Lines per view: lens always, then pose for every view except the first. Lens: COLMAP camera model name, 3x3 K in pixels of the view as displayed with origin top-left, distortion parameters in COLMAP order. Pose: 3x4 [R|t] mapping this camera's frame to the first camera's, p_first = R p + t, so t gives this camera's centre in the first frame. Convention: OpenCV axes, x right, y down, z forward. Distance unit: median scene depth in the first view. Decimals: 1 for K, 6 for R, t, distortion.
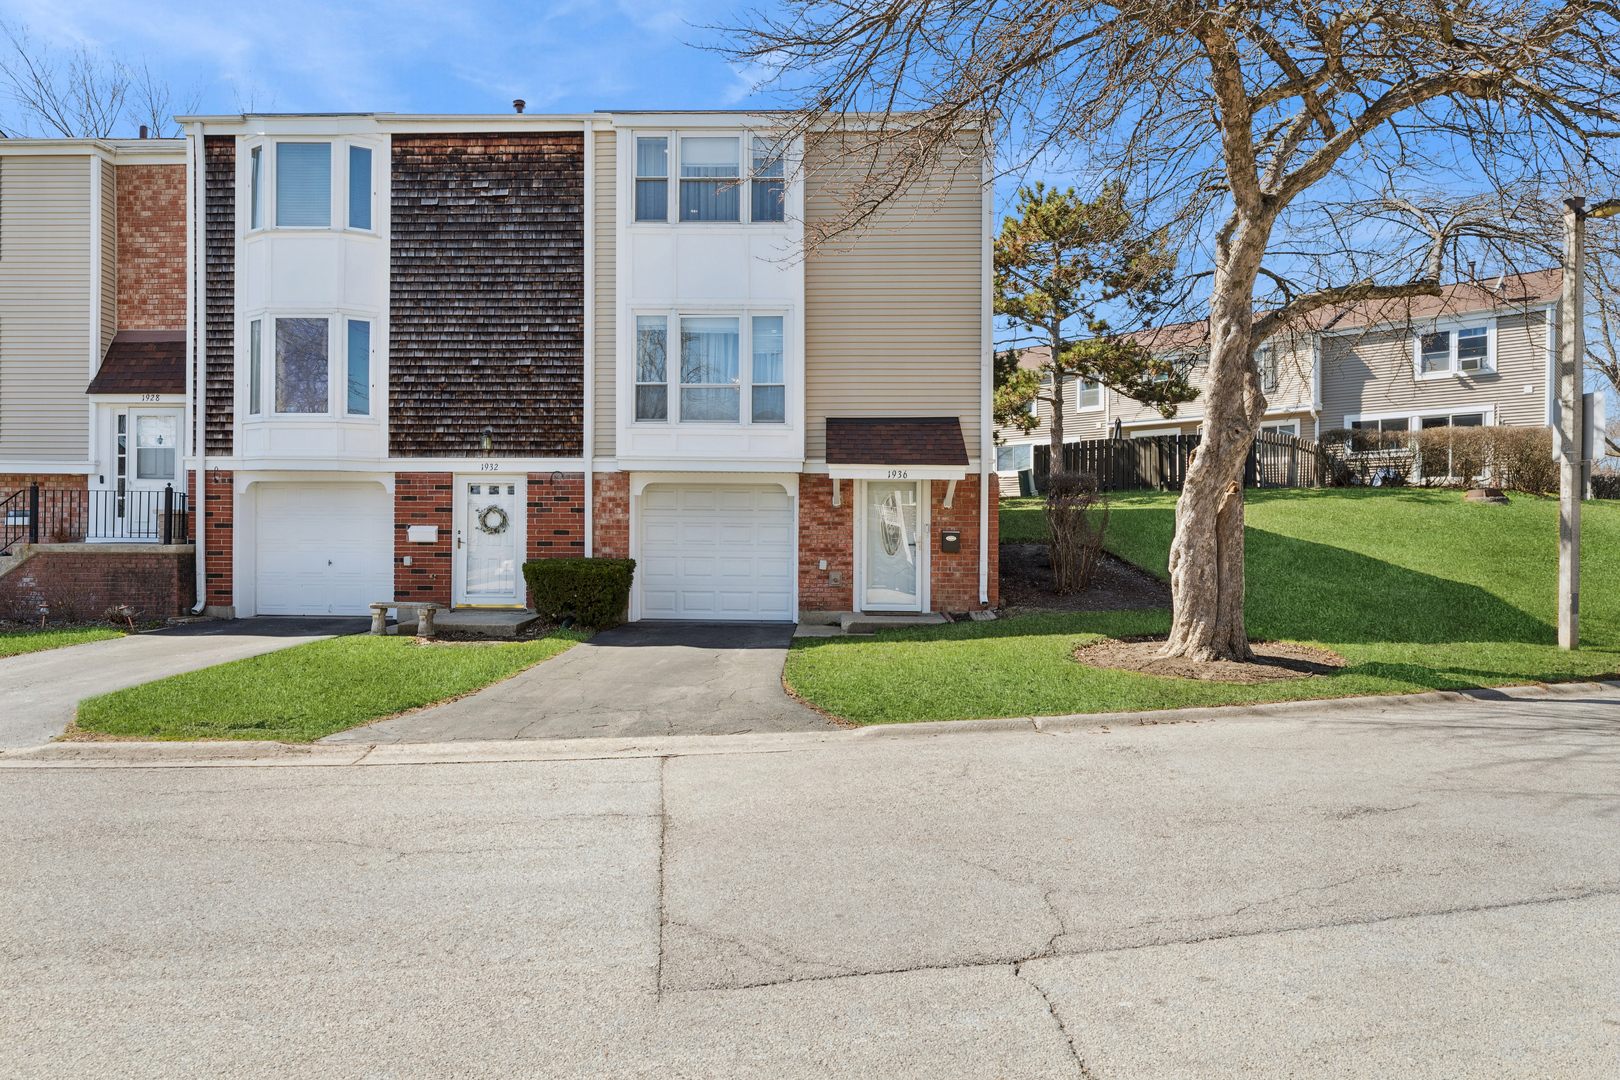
lens RADIAL K [[969.4, 0, 810.0], [0, 969.4, 540.0], [0, 0, 1]] dist [-0.001078, 0.000151]
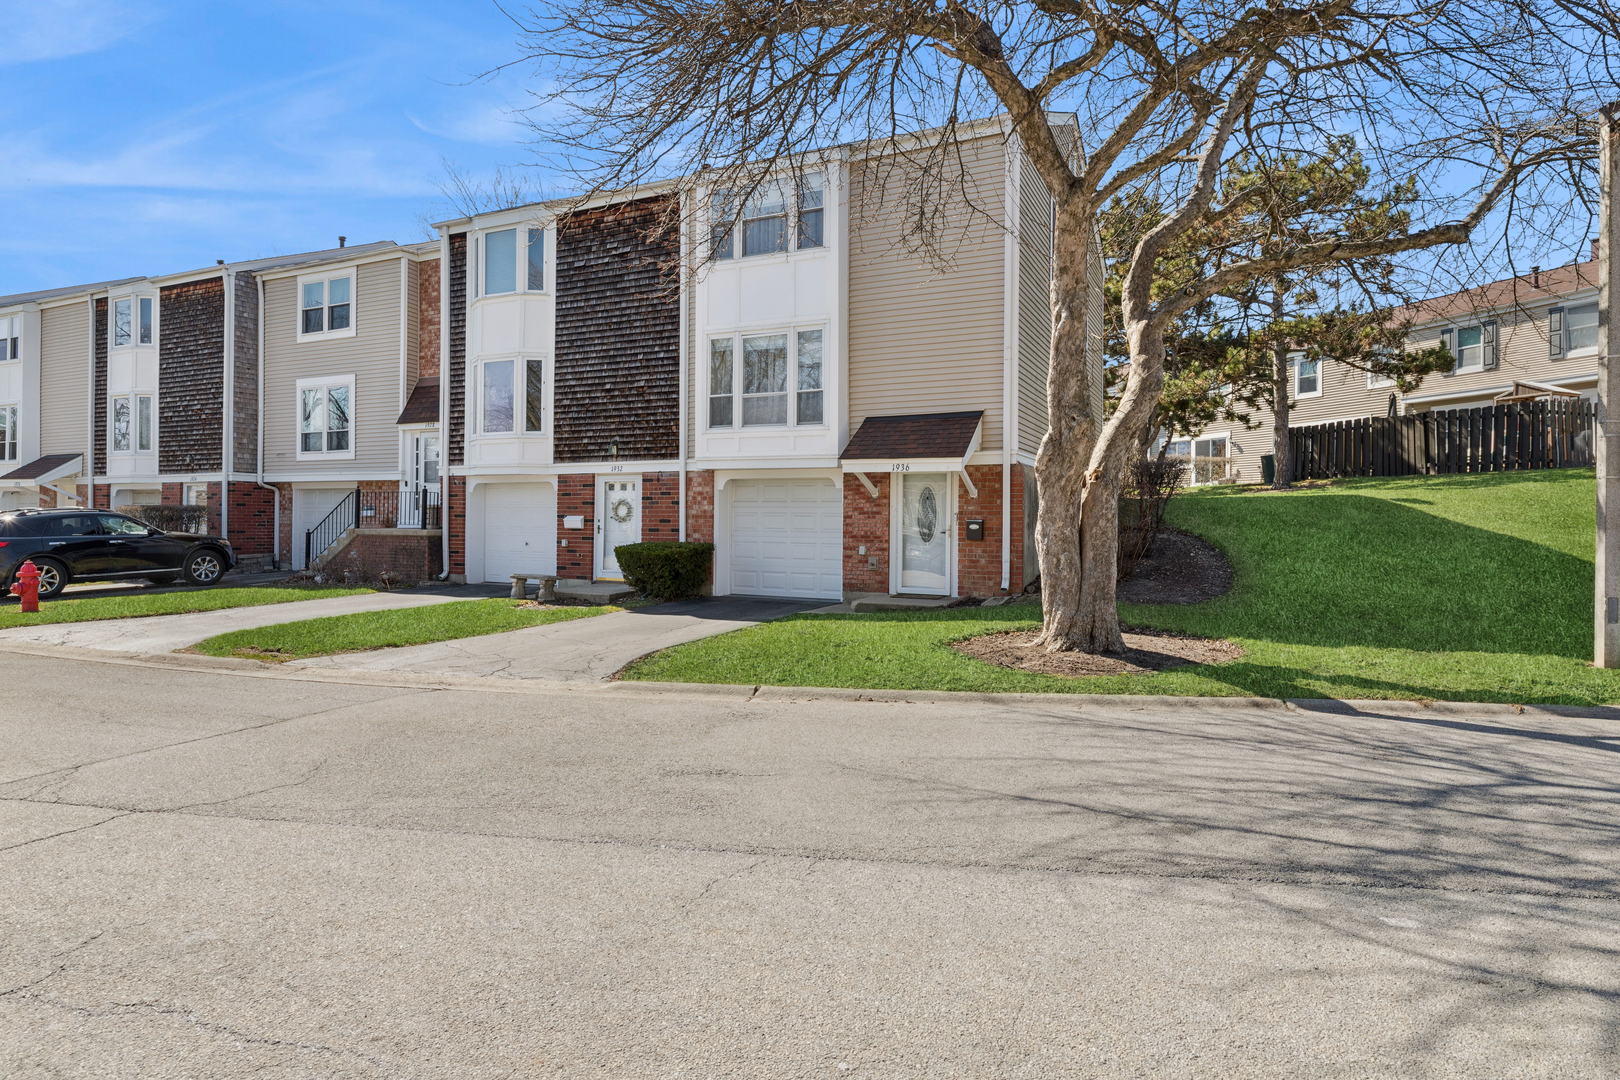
lens RADIAL K [[904.5, 0, 809.8], [0, 904.5, 520.7], [0, 0, 1]] dist [0.000393, 0.000974]
pose [[0.911141, 0.000061, -0.412094, 0.380937], [-0.003254, 0.999970, -0.007046, -0.000656], [0.412081, 0.007761, 0.911114, 0.035243]]
